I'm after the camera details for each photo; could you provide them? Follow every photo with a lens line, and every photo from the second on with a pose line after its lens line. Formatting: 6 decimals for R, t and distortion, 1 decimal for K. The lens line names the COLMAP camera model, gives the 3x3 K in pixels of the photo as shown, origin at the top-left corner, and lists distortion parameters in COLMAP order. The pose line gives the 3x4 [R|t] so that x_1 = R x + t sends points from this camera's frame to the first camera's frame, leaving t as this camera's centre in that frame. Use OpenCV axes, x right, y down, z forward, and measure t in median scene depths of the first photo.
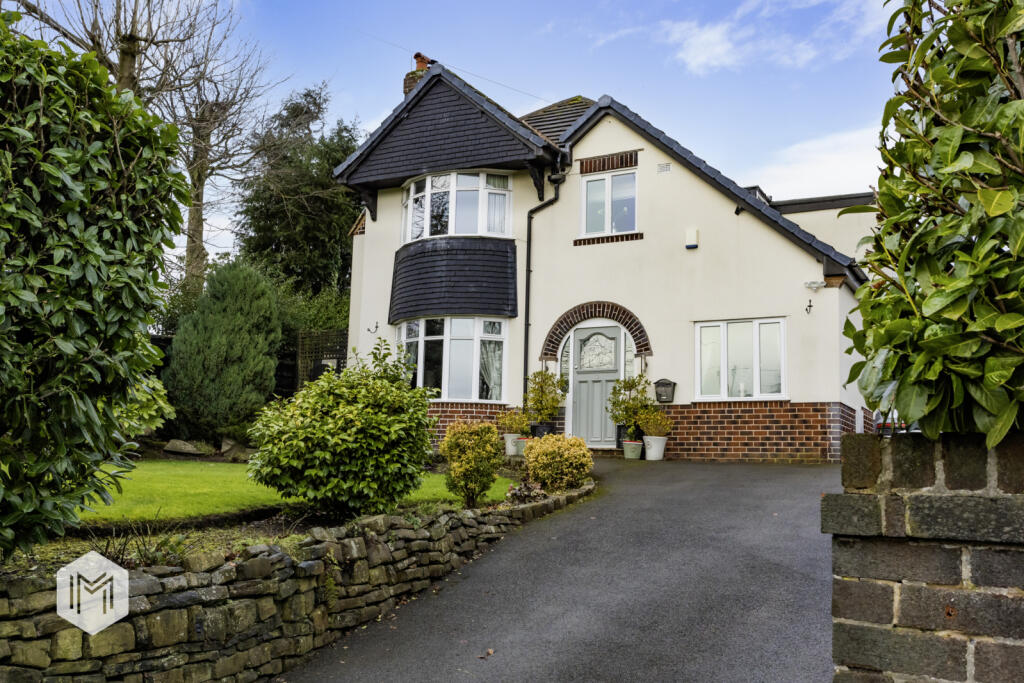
lens RADIAL K [[1024.3, 0, 512.6], [0, 1024.3, 342.4], [0, 0, 1]] dist [0.029406, 0.000000]
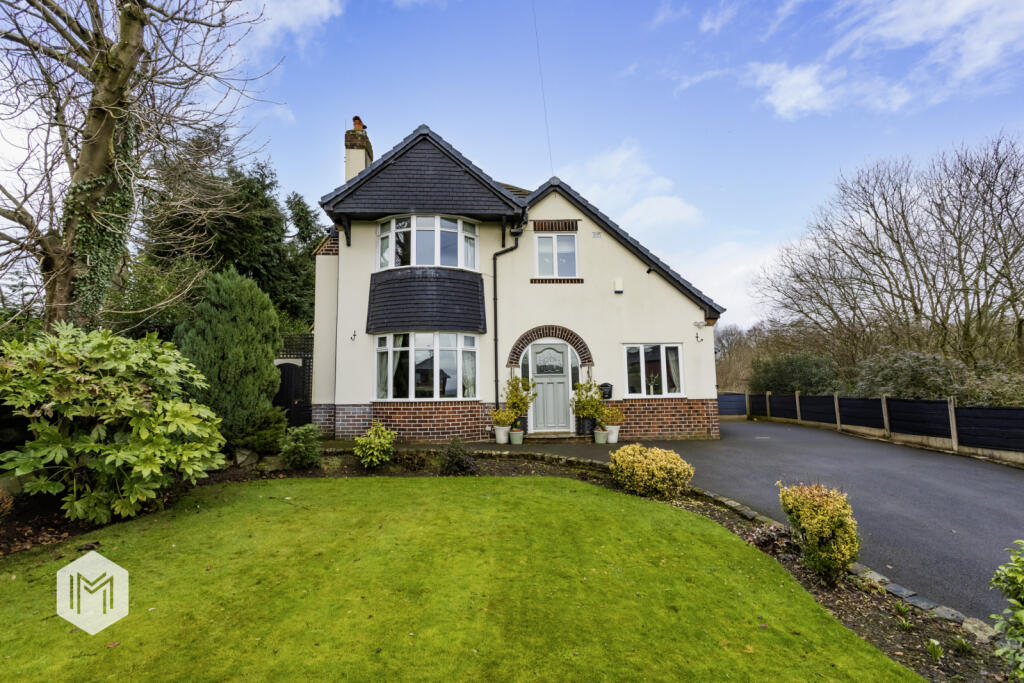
lens RADIAL K [[489.3, 0, 511.2], [0, 489.3, 341.2], [0, 0, 1]] dist [-0.000063, 0.000036]
pose [[0.846451, 0.015954, 0.532227, -0.306229], [-0.040165, 0.998616, 0.033944, -0.037869], [-0.530949, -0.050109, 0.845921, 0.452792]]
